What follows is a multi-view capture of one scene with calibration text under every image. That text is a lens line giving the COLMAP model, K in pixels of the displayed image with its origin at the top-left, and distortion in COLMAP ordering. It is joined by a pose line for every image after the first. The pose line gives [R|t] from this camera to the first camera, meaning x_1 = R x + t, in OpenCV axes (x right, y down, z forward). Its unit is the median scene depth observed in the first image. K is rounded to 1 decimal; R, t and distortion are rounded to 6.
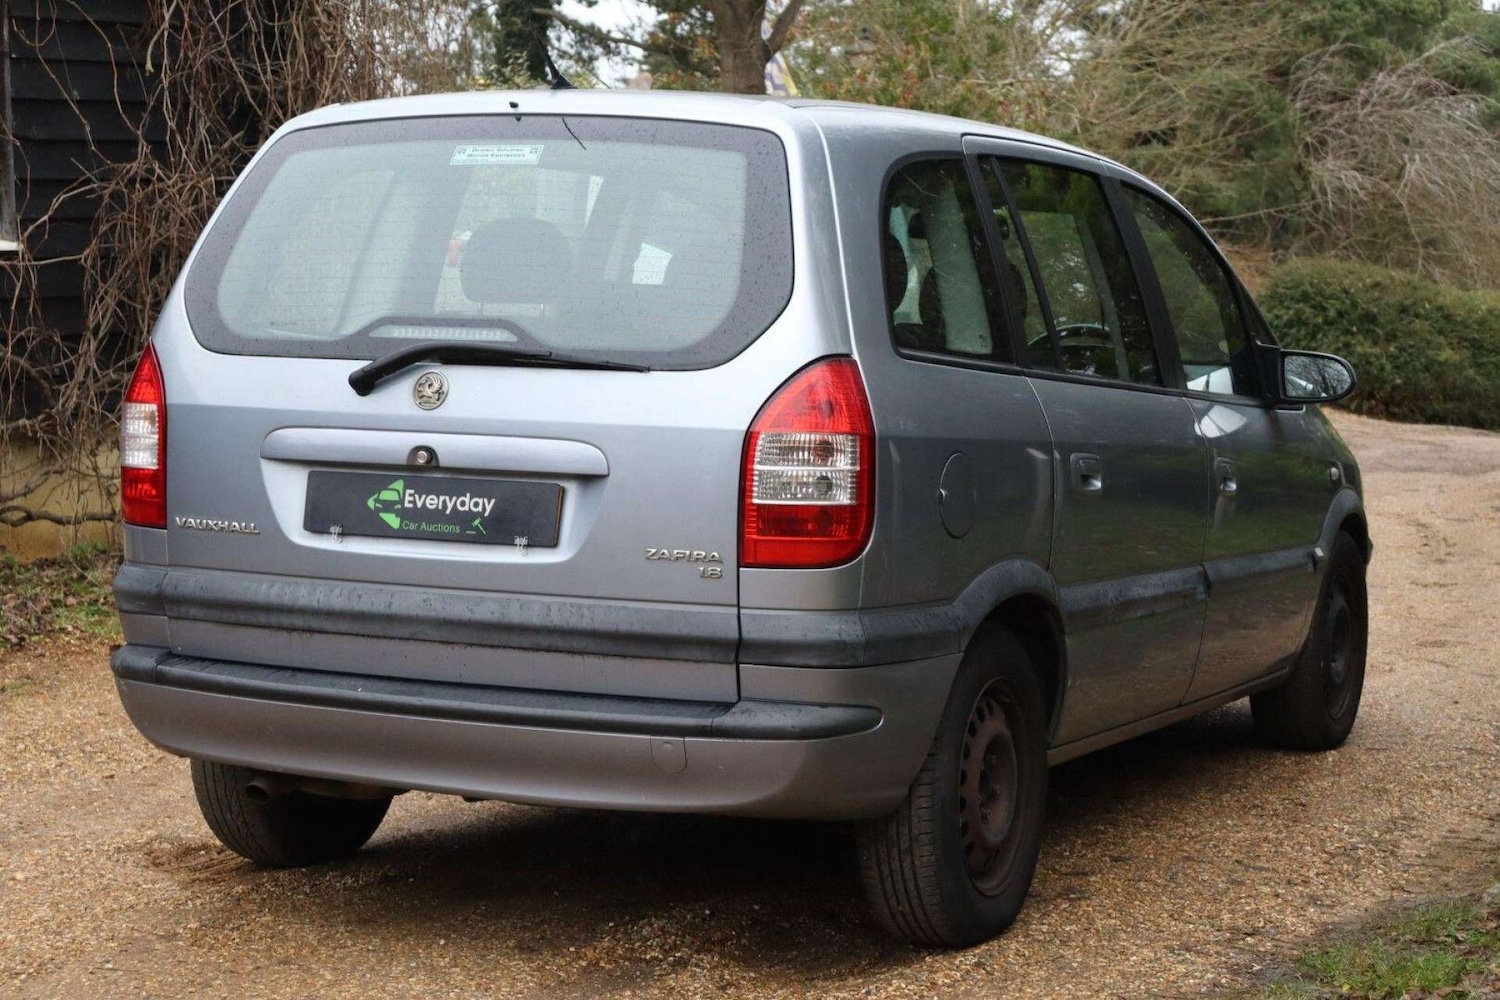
lens RADIAL K [[2968.8, 0, 744.2], [0, 2968.8, 497.1], [0, 0, 1]] dist [-0.004586, 0.000000]
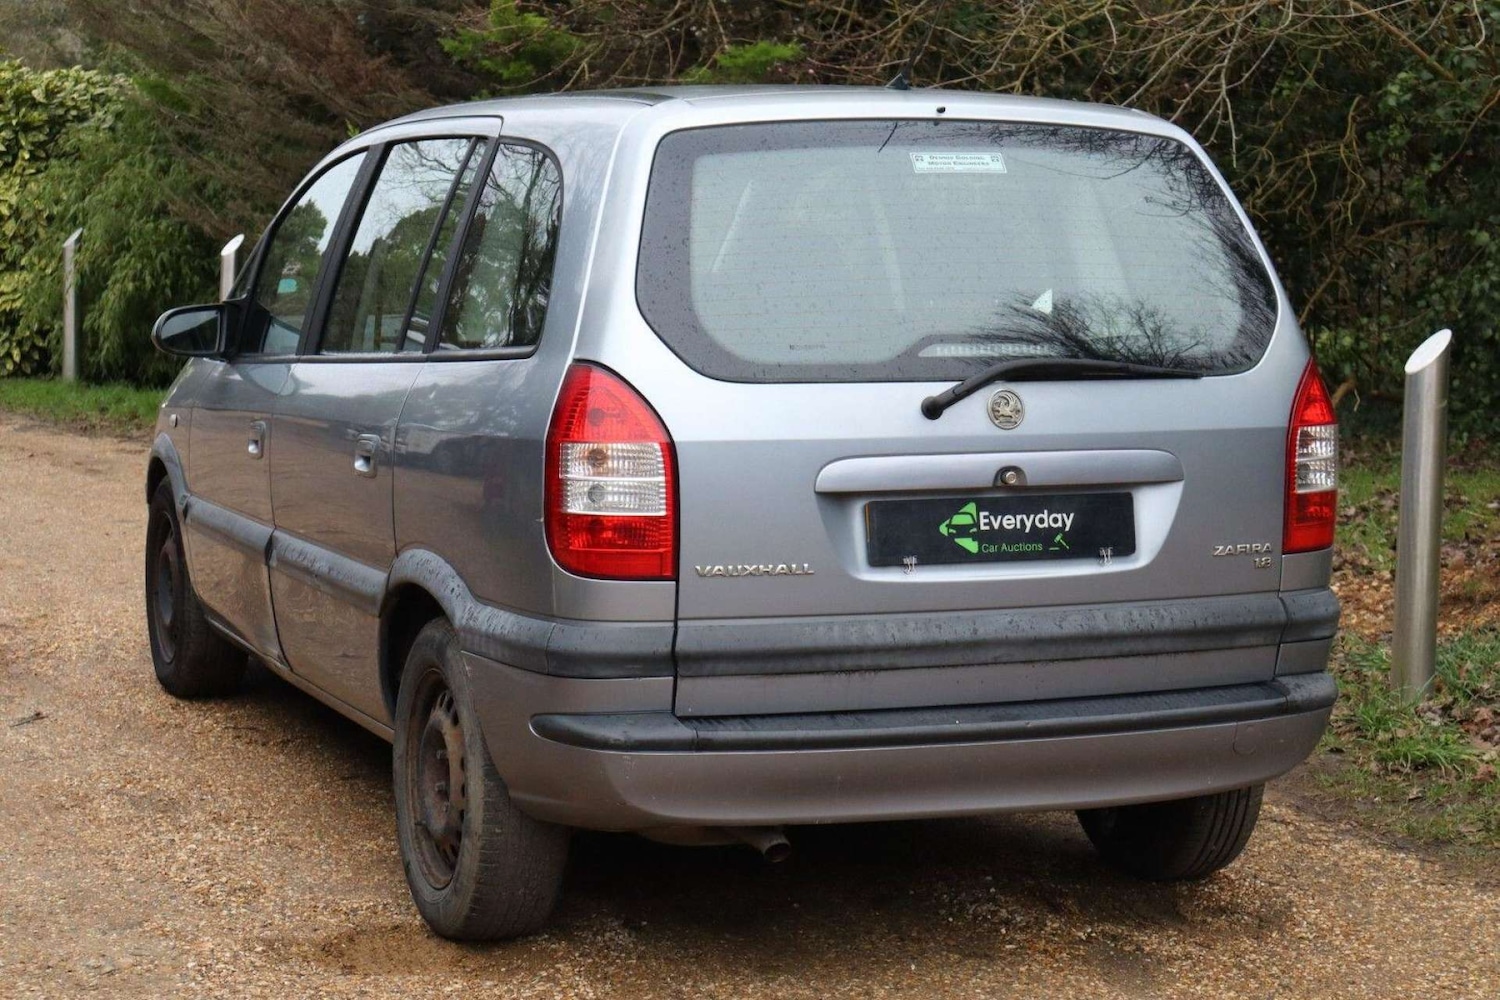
lens RADIAL K [[2984.6, 0, 751.7], [0, 2984.6, 499.2], [0, 0, 1]] dist [-0.015475, 0.000000]
pose [[0.679940, -0.093400, 0.727295, -0.843006], [0.054808, 0.995554, 0.076611, -0.082538], [-0.731217, -0.012229, 0.682036, 0.370054]]
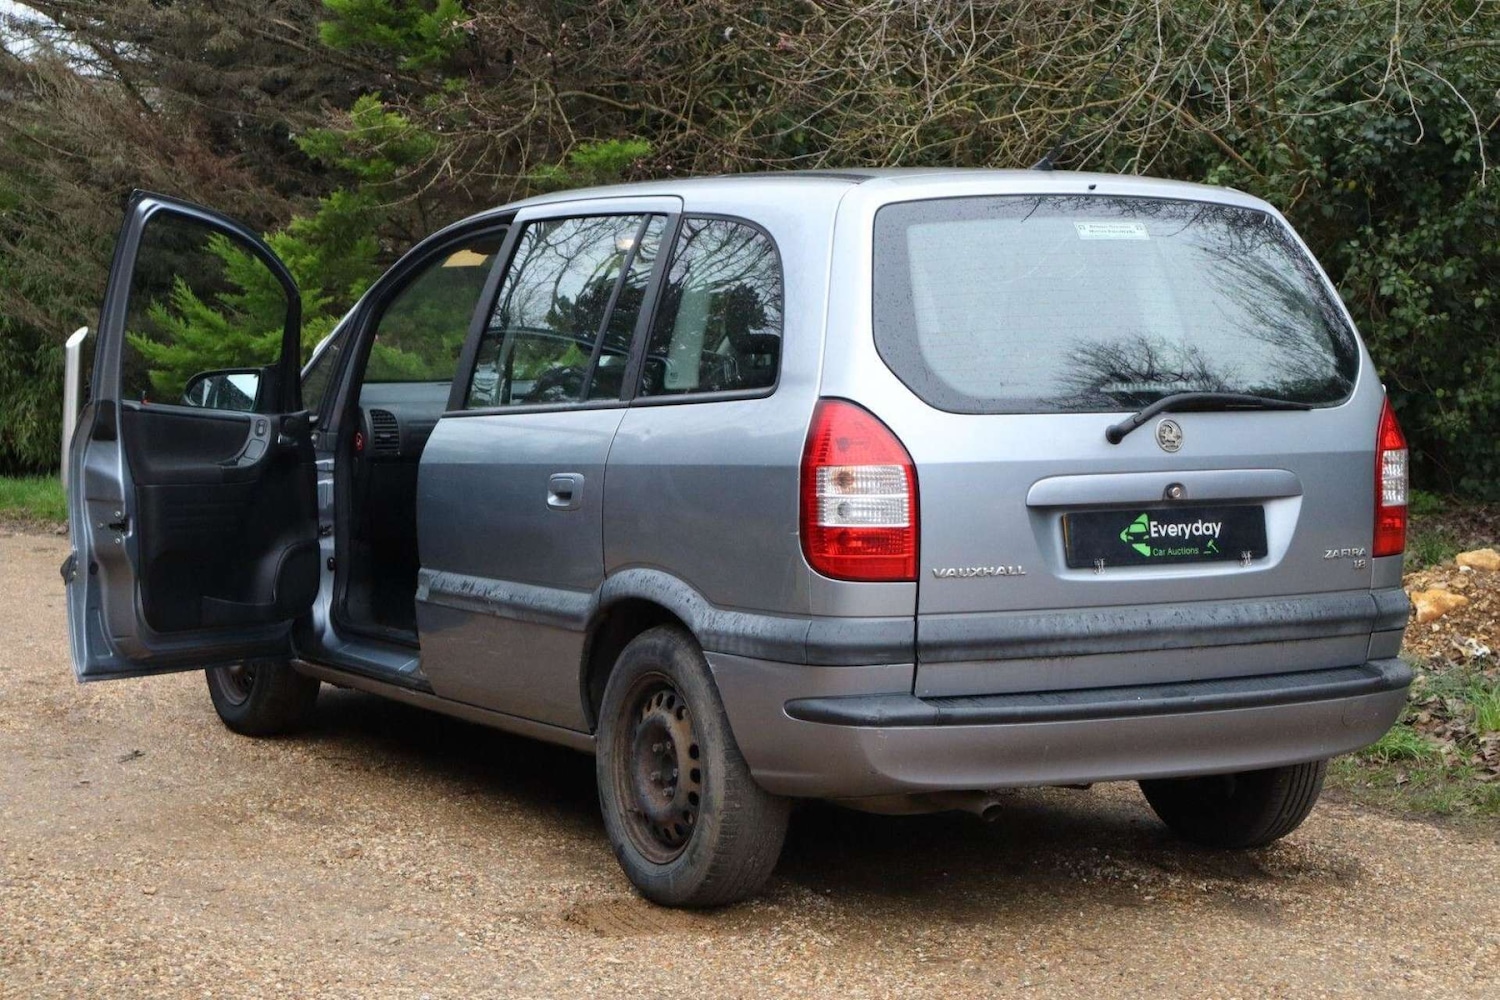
lens RADIAL K [[2984.6, 0, 747.6], [0, 2984.6, 491.7], [0, 0, 1]] dist [-0.015475, 0.000000]
pose [[0.577787, -0.075214, 0.812714, -1.107674], [0.064211, 0.996848, 0.046605, -0.075749], [-0.813658, 0.025257, 0.580795, 0.431248]]
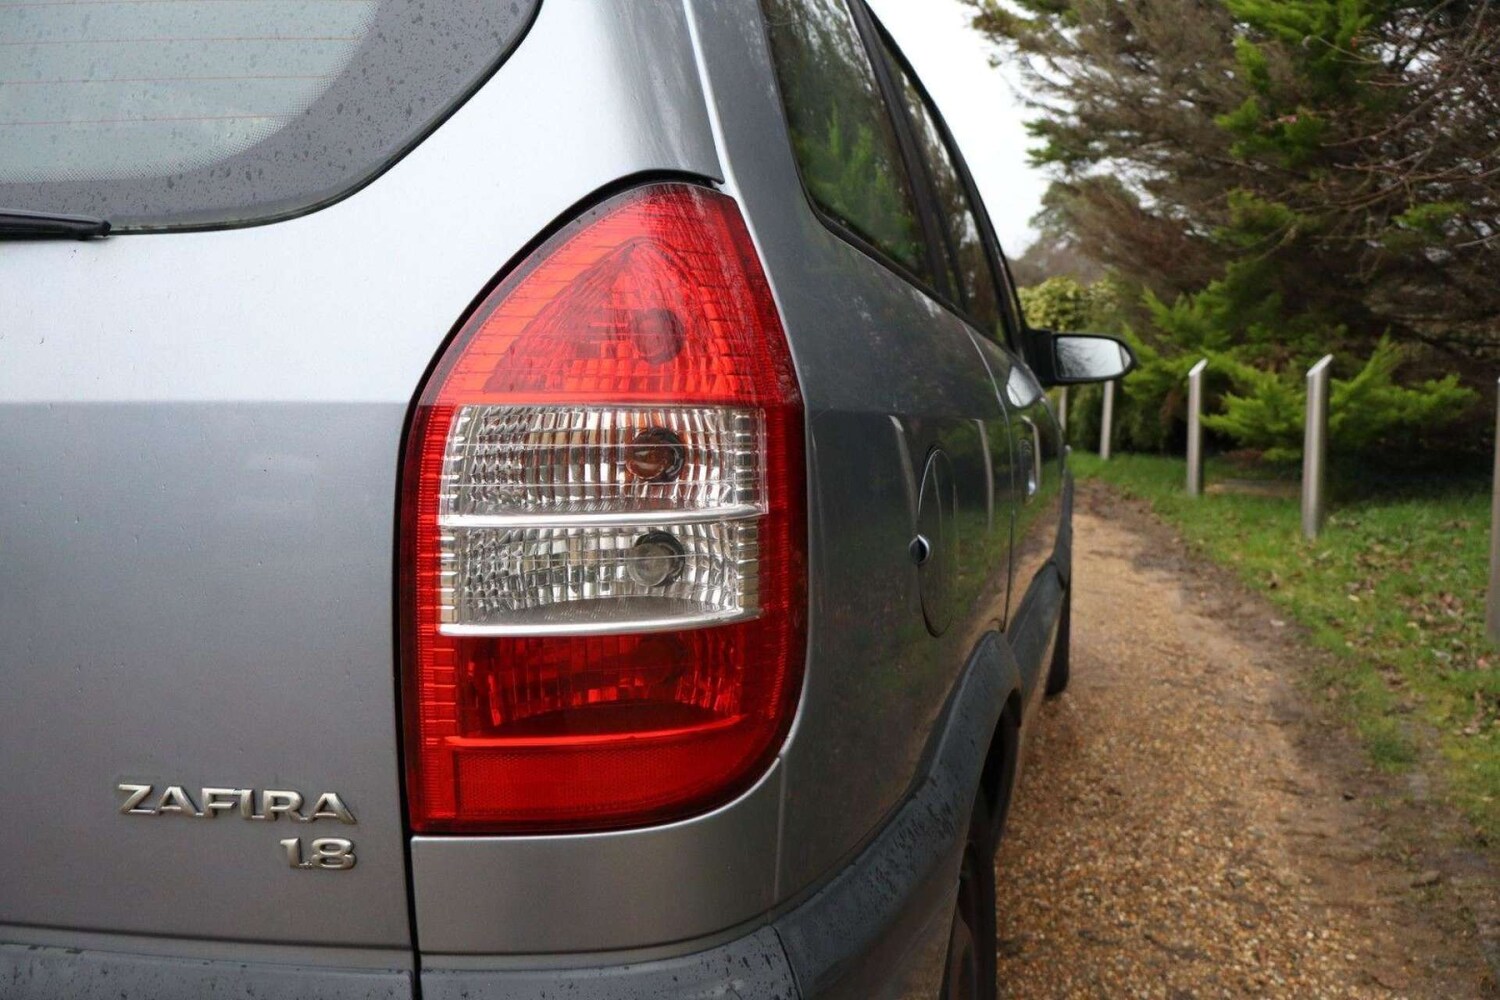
lens RADIAL K [[1241.9, 0, 752.7], [0, 1241.9, 507.9], [0, 0, 1]] dist [-0.012429, 0.016081]
pose [[0.987510, -0.041524, 0.151983, 0.014673], [0.035607, 0.998506, 0.041449, -0.014370], [-0.153477, -0.035520, 0.987514, 0.793667]]
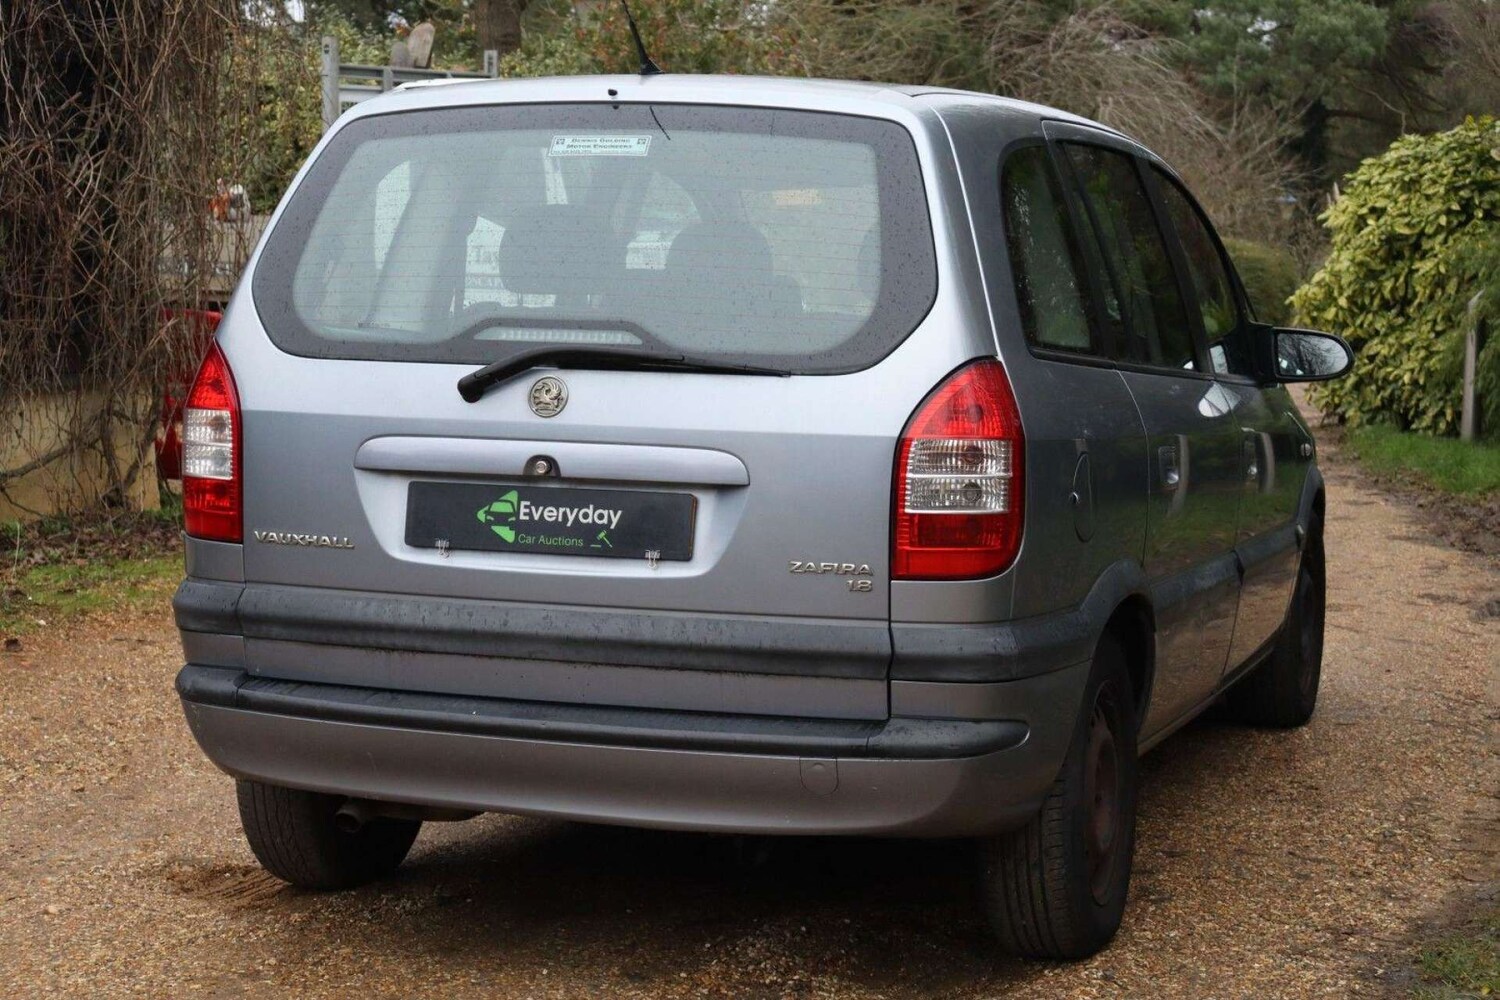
lens RADIAL K [[2968.8, 0, 742.8], [0, 2968.8, 498.6], [0, 0, 1]] dist [-0.004586, 0.000000]
pose [[0.993468, -0.015107, 0.113105, -0.144639], [0.012712, 0.999680, 0.021863, -0.022203], [-0.113399, -0.020283, 0.993342, 0.048170]]
